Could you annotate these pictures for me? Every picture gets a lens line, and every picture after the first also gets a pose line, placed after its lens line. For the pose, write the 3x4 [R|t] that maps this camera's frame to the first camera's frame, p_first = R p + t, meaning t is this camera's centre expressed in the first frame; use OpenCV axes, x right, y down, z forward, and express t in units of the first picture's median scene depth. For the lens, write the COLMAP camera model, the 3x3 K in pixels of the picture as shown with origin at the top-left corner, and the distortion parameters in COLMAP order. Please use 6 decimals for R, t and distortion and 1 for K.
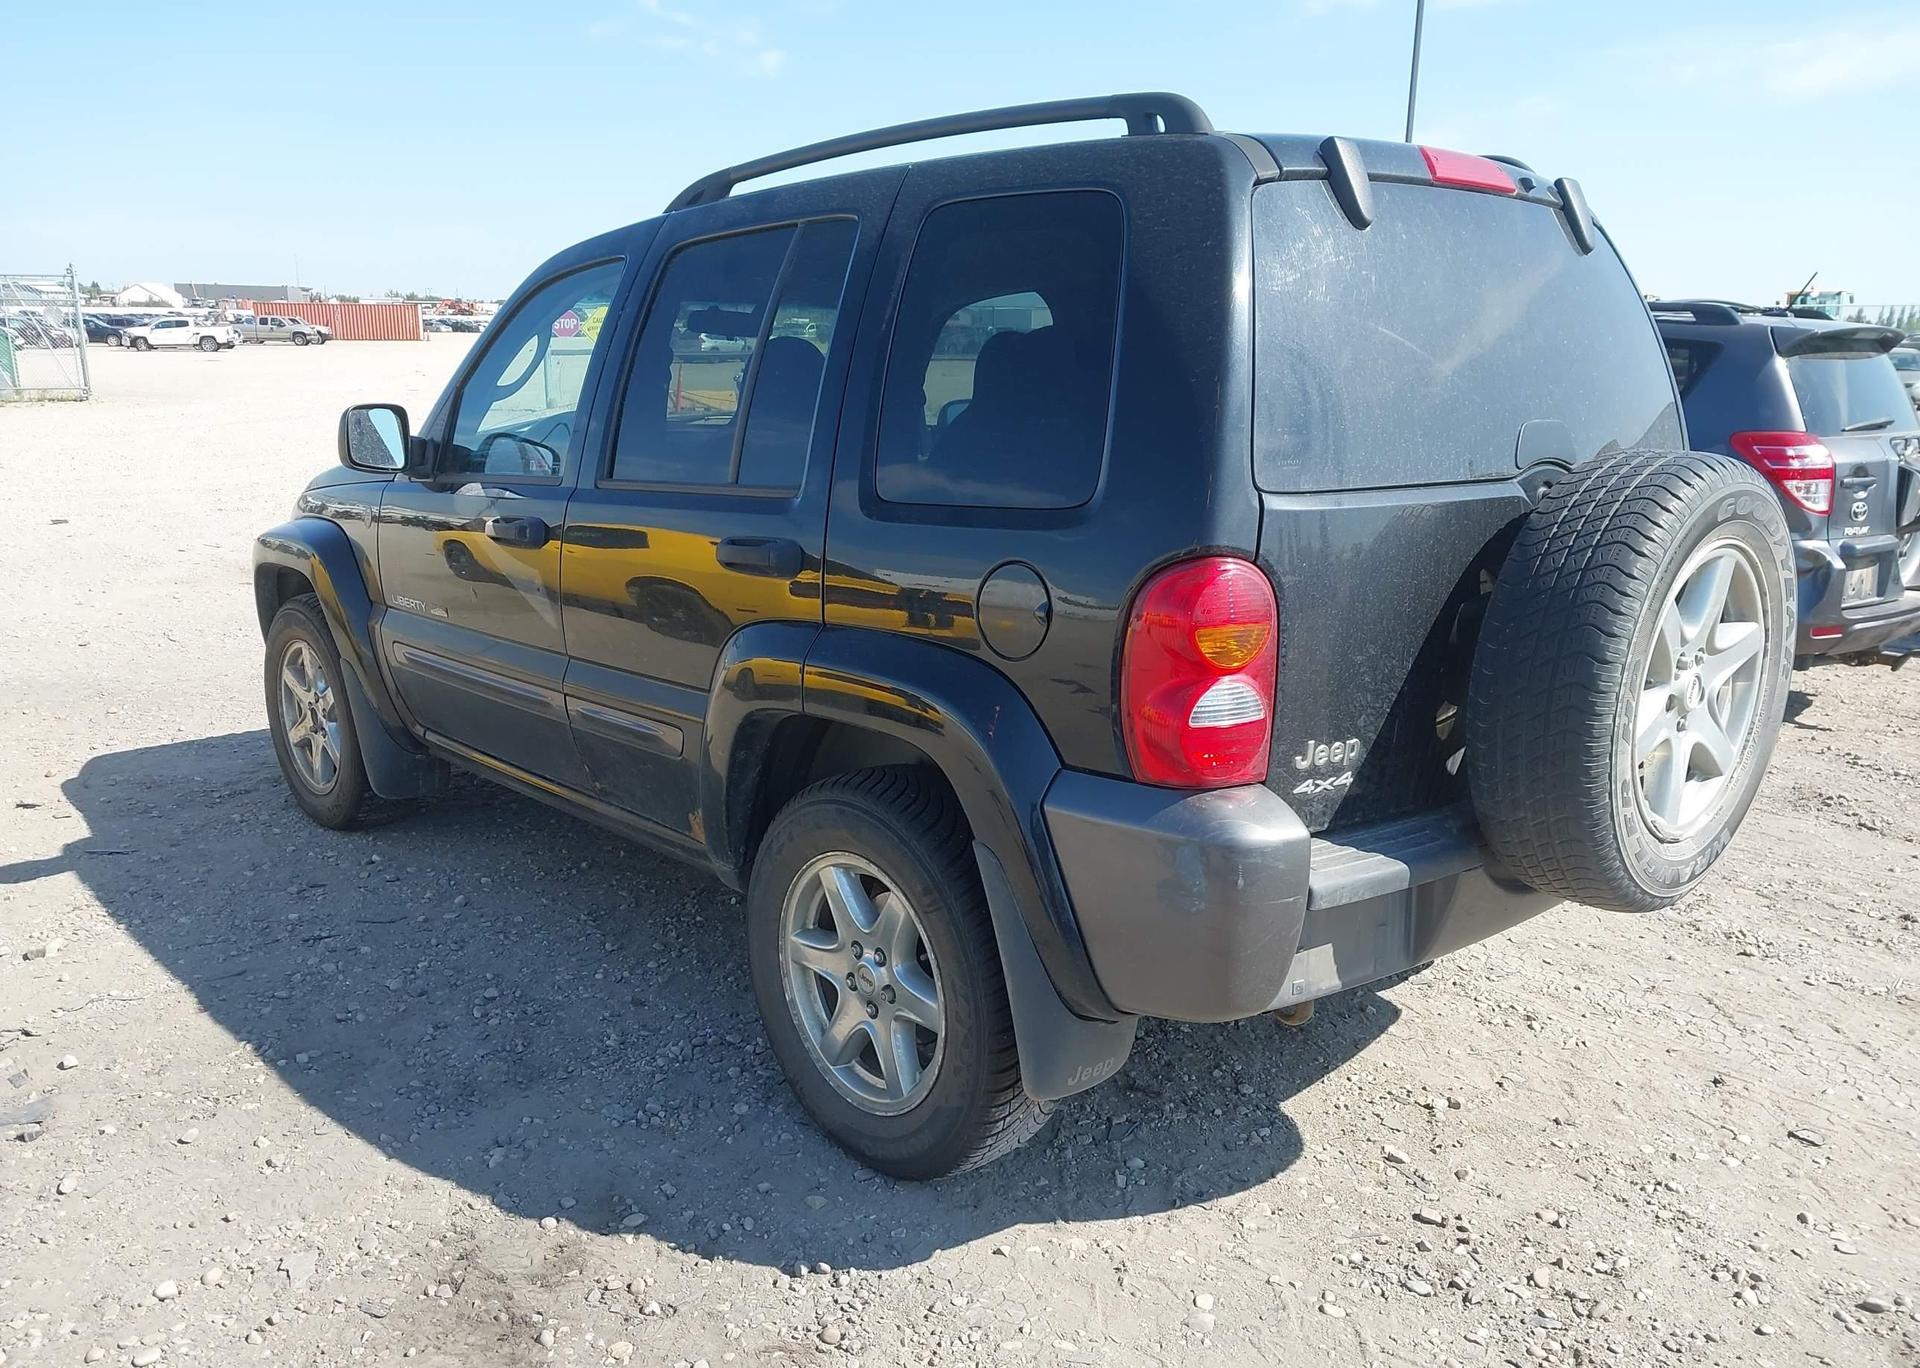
lens RADIAL K [[1538.7, 0, 957.9], [0, 1538.7, 689.2], [0, 0, 1]] dist [0.024105, -0.026046]
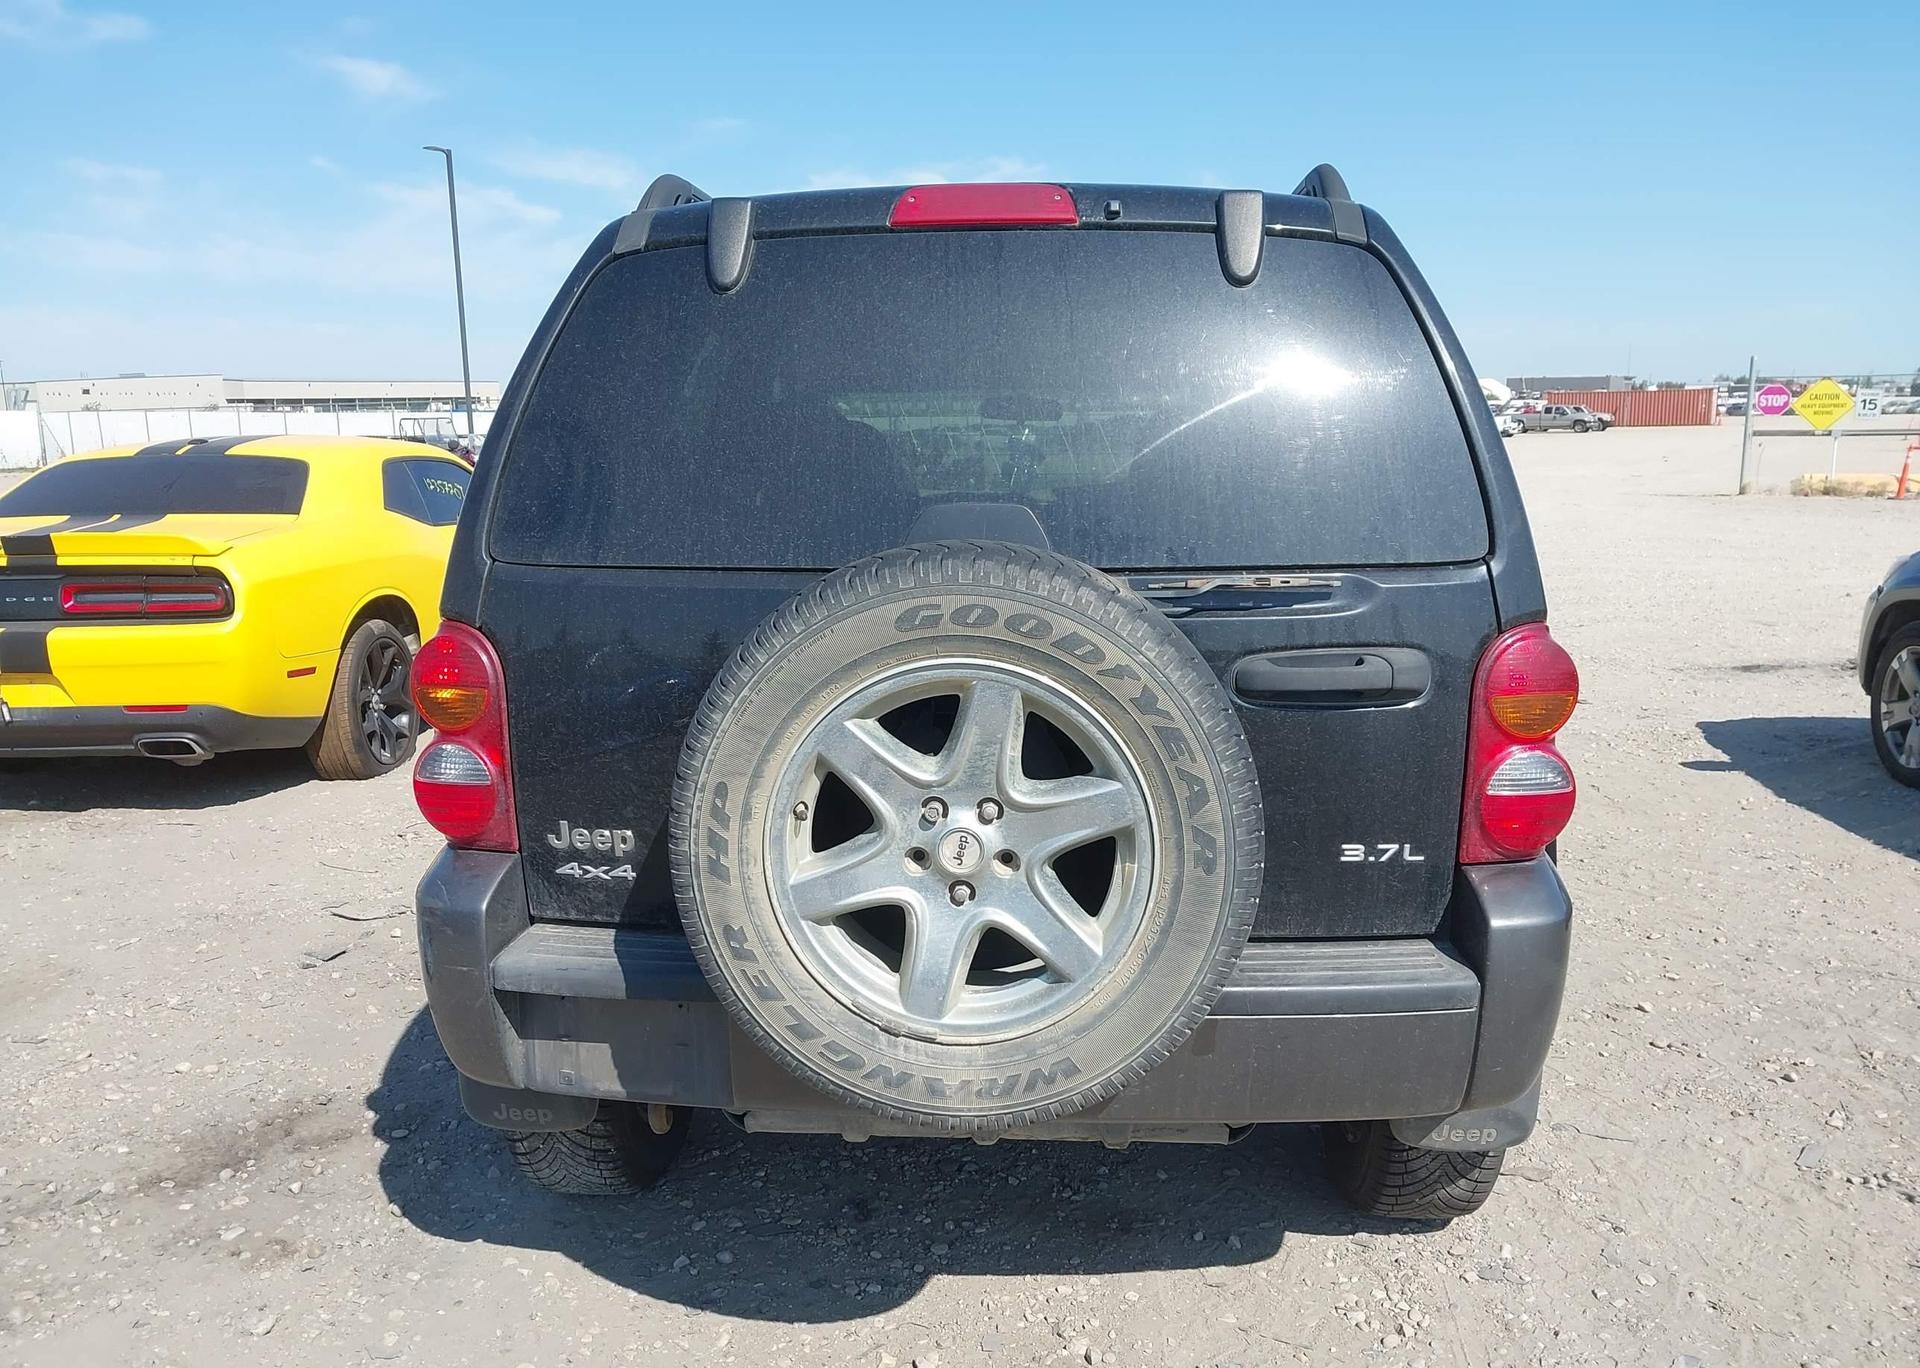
lens RADIAL K [[1538.7, 0, 958.7], [0, 1538.7, 695.6], [0, 0, 1]] dist [0.024105, -0.026046]
pose [[0.686001, 0.101263, -0.720520, 0.935430], [-0.137533, 0.990463, 0.008257, -0.075034], [0.714484, 0.093430, 0.693385, 0.423324]]
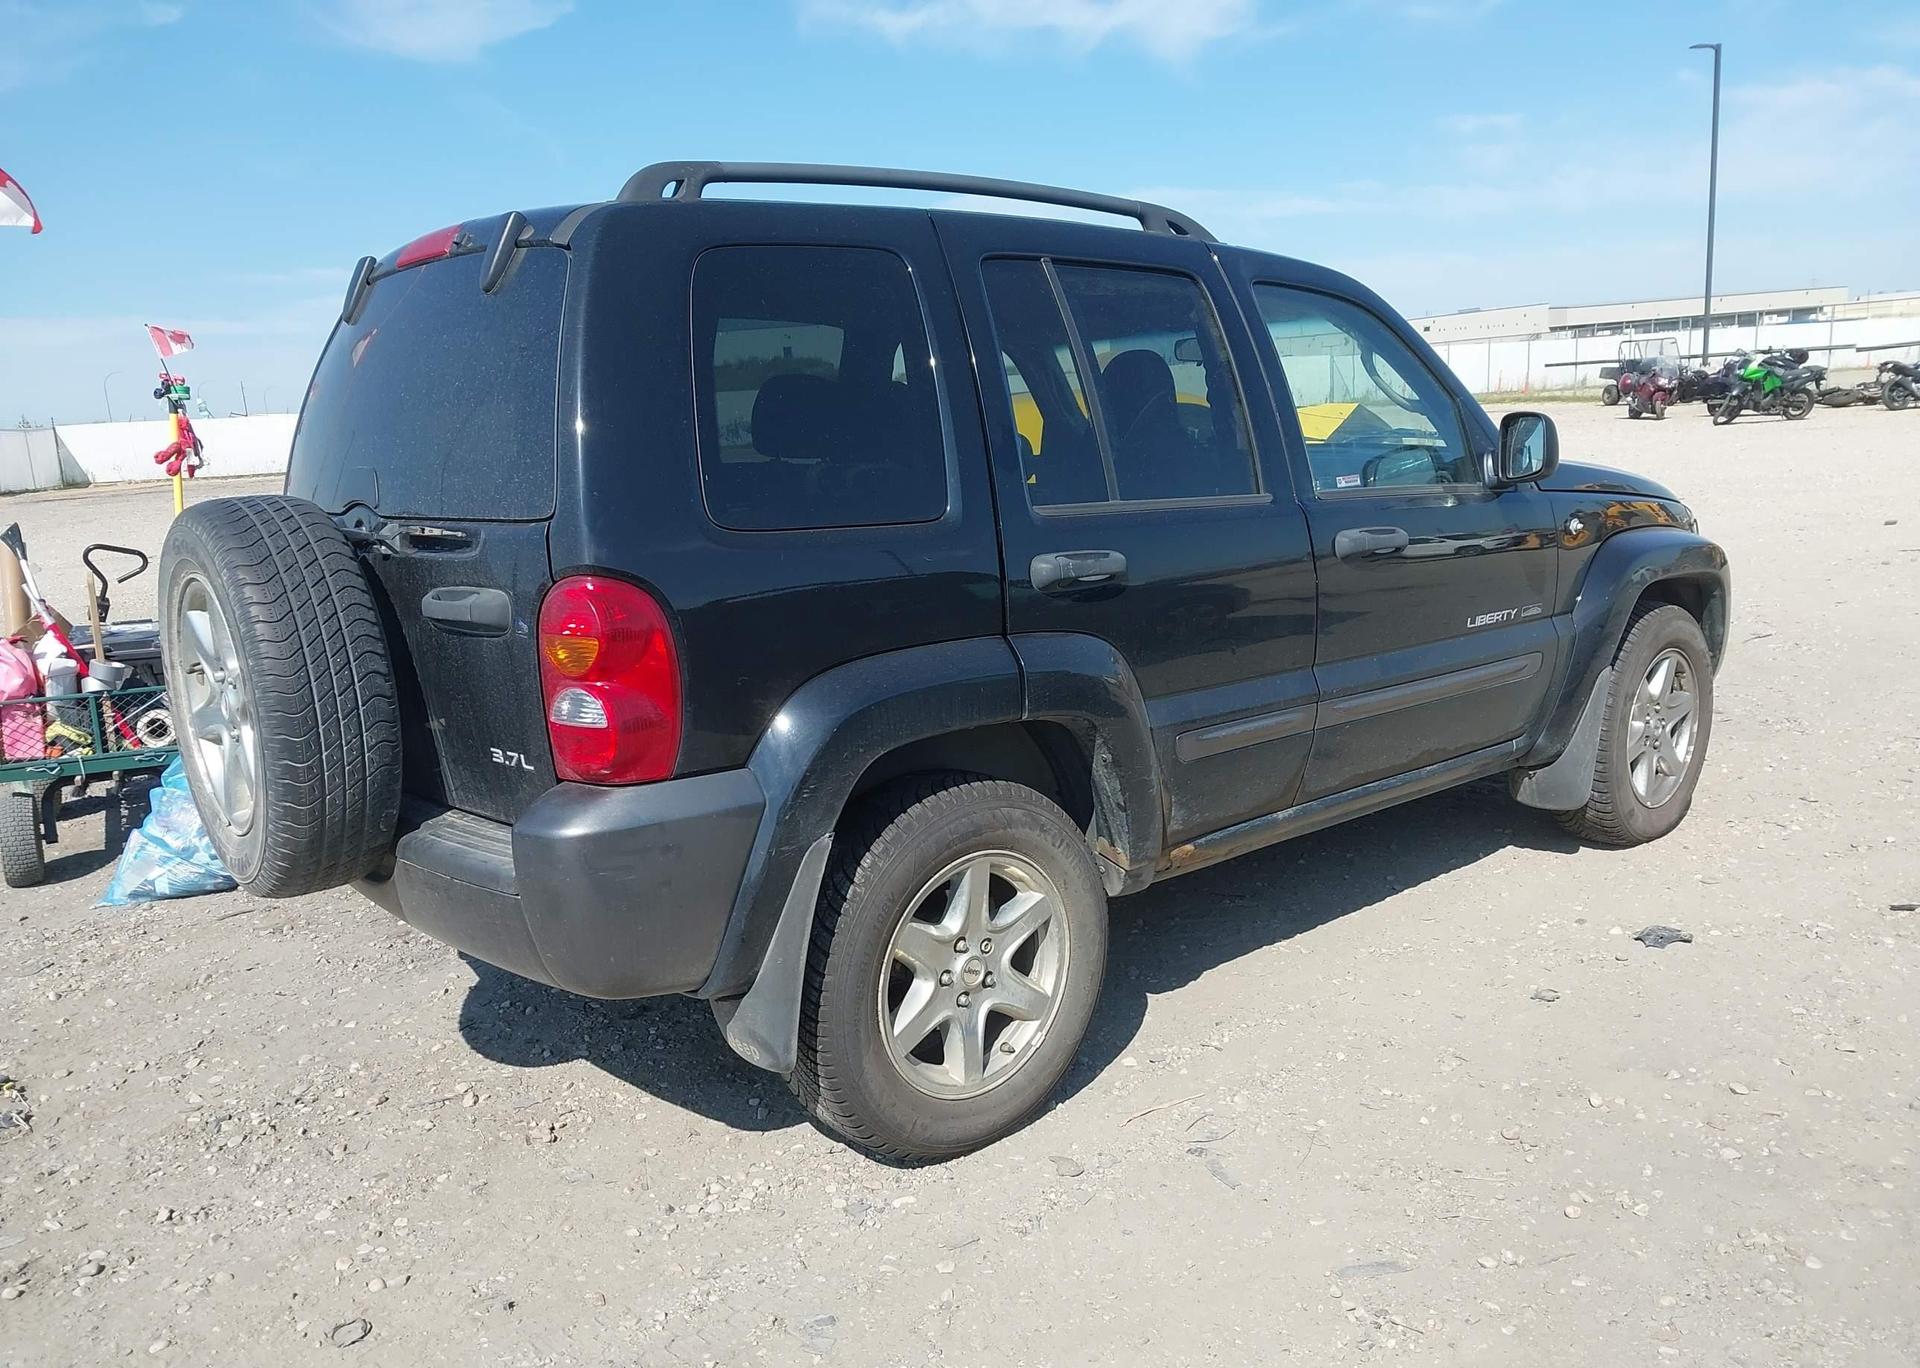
lens RADIAL K [[1538.7, 0, 1009.8], [0, 1538.7, 672.6], [0, 0, 1]] dist [0.024105, -0.026046]
pose [[-0.050209, 0.163532, -0.985260, 1.449115], [-0.160622, 0.972340, 0.169573, -0.285358], [0.985738, 0.166768, -0.022553, 1.463585]]
